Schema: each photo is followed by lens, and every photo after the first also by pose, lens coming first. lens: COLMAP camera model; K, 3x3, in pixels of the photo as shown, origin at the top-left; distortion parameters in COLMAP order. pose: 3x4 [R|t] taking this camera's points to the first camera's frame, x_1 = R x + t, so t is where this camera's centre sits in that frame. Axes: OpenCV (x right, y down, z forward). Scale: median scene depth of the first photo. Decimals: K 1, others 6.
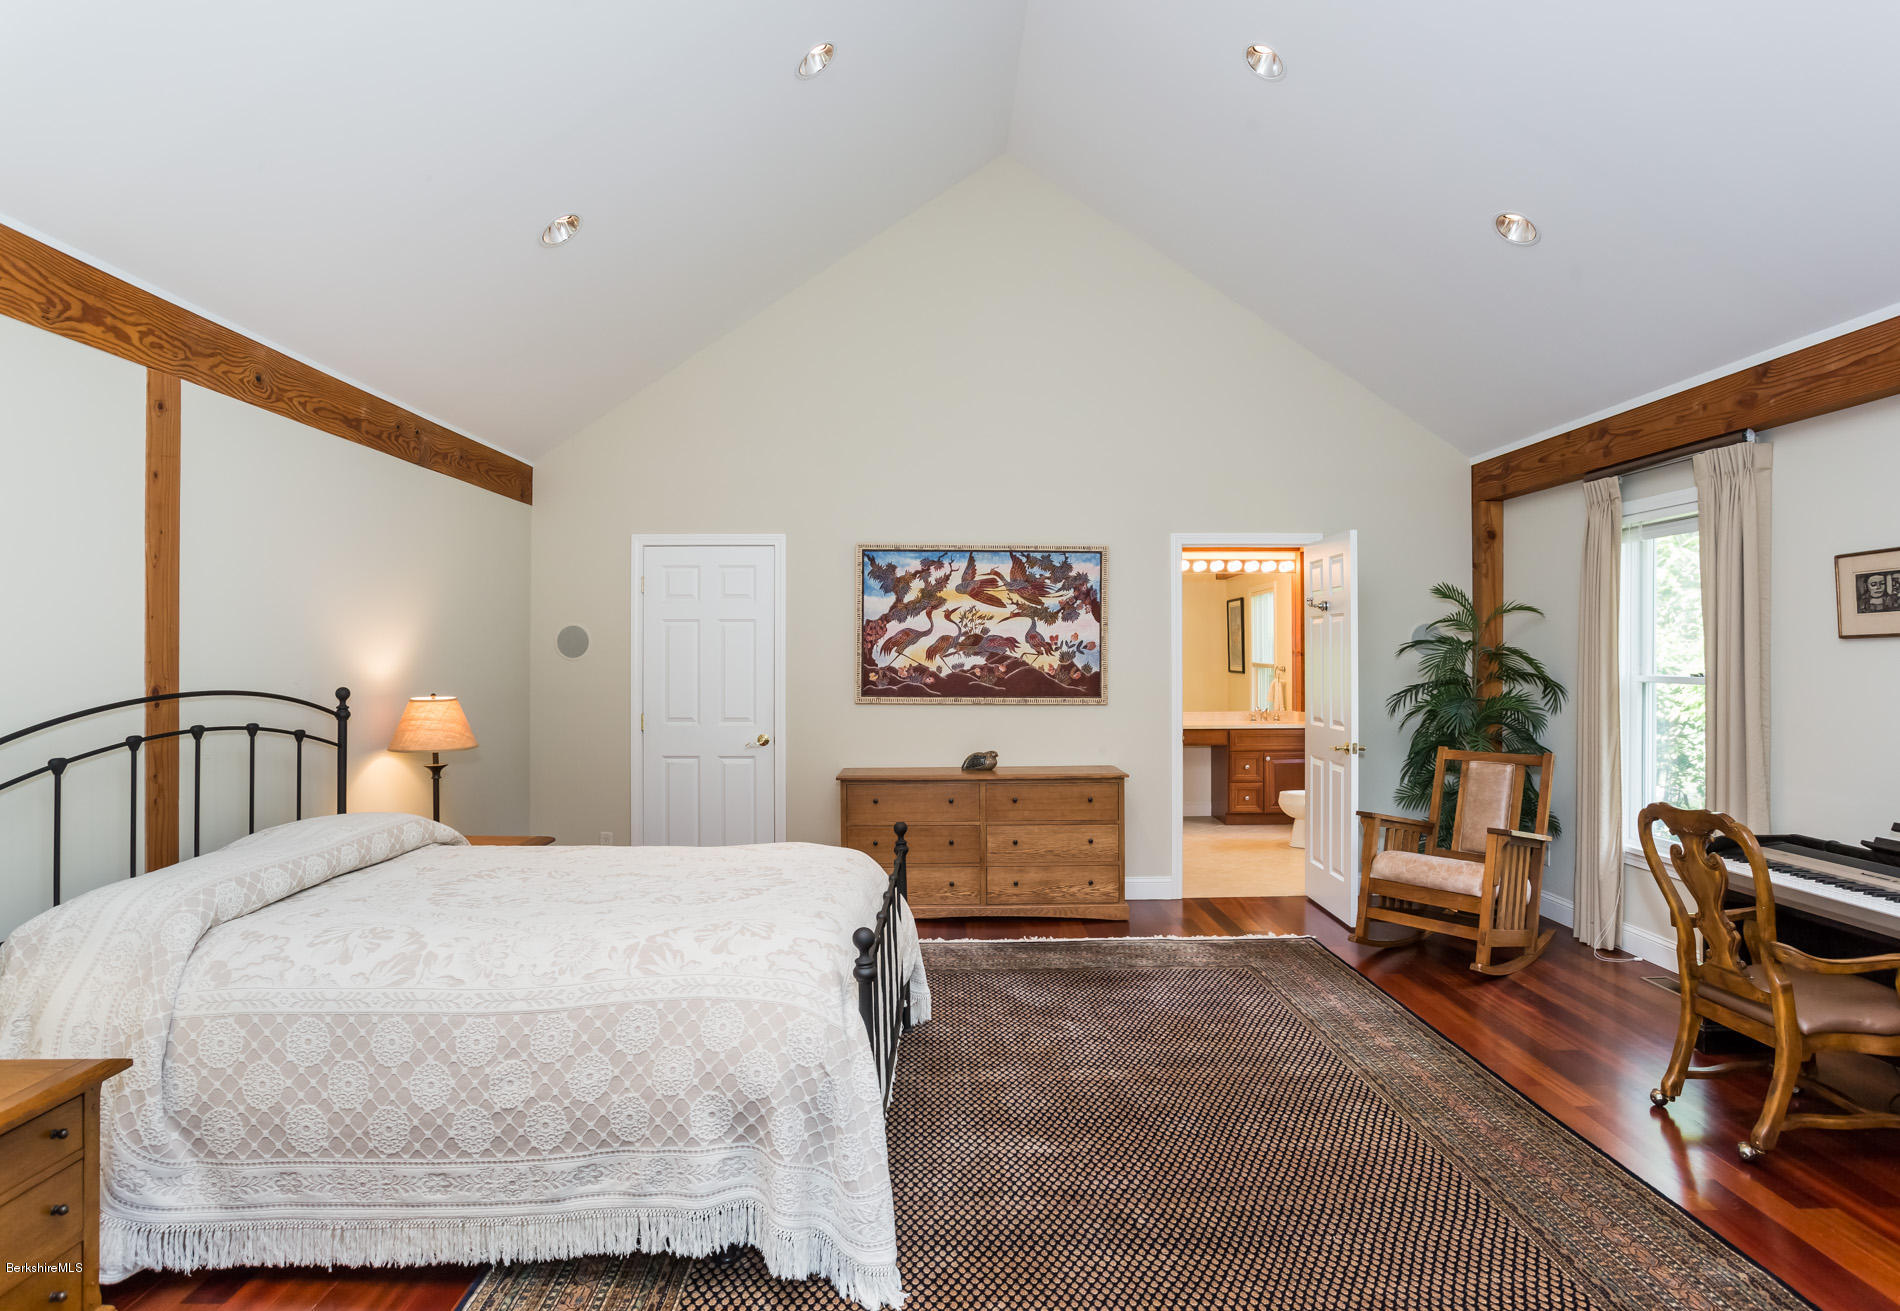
lens RADIAL K [[1049.7, 0, 950.0], [0, 1049.7, 655.5], [0, 0, 1]] dist [-0.000124, -0.000059]
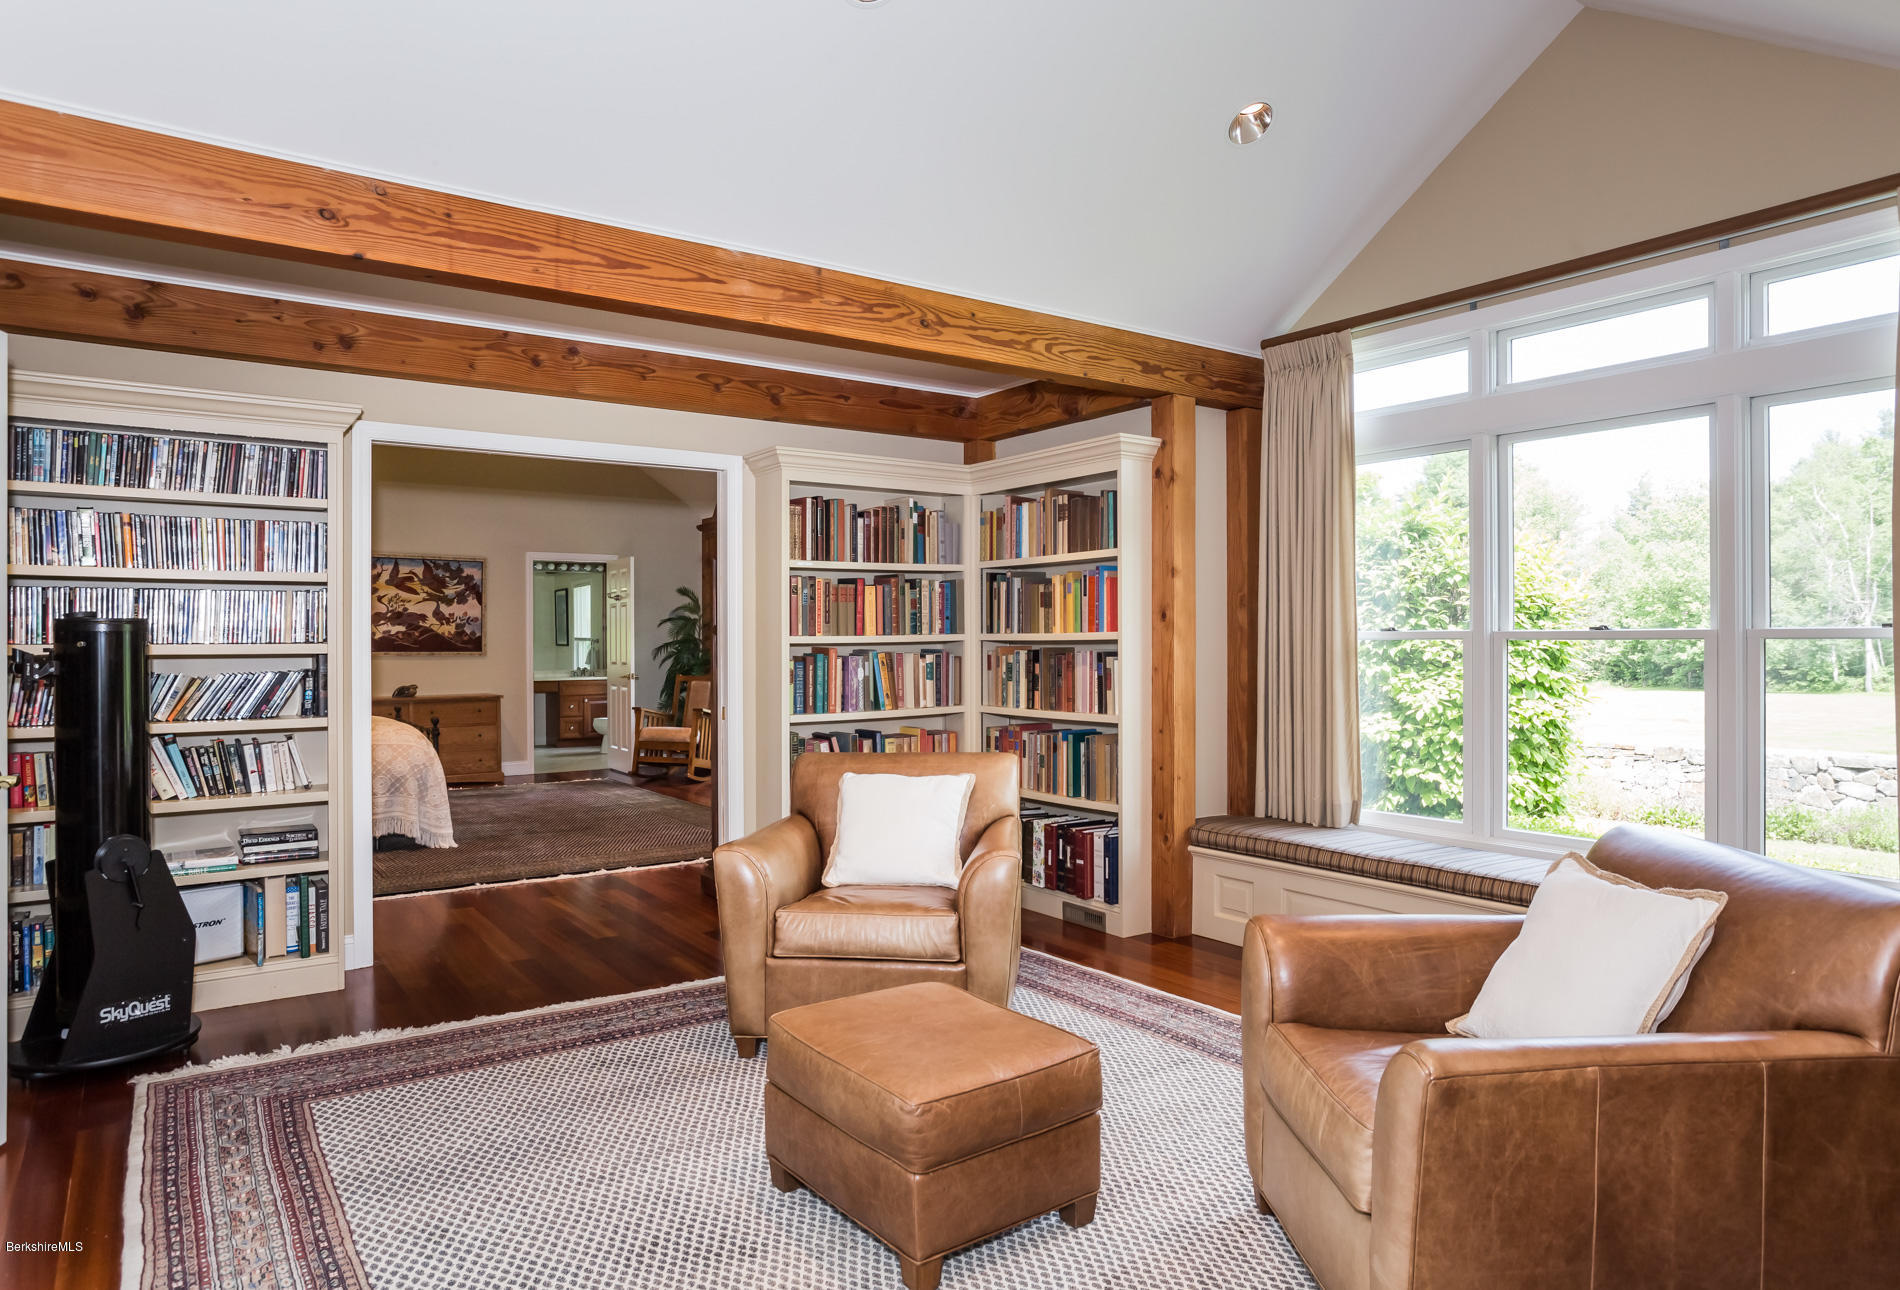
lens RADIAL K [[1195.2, 0, 950.0], [0, 1195.2, 645.0], [0, 0, 1]] dist [0.000338, -0.000324]
pose [[0.830060, -0.002441, 0.557669, -0.288798], [0.003777, 0.999992, -0.001245, 0.035081], [-0.557662, 0.003140, 0.830062, -0.943231]]
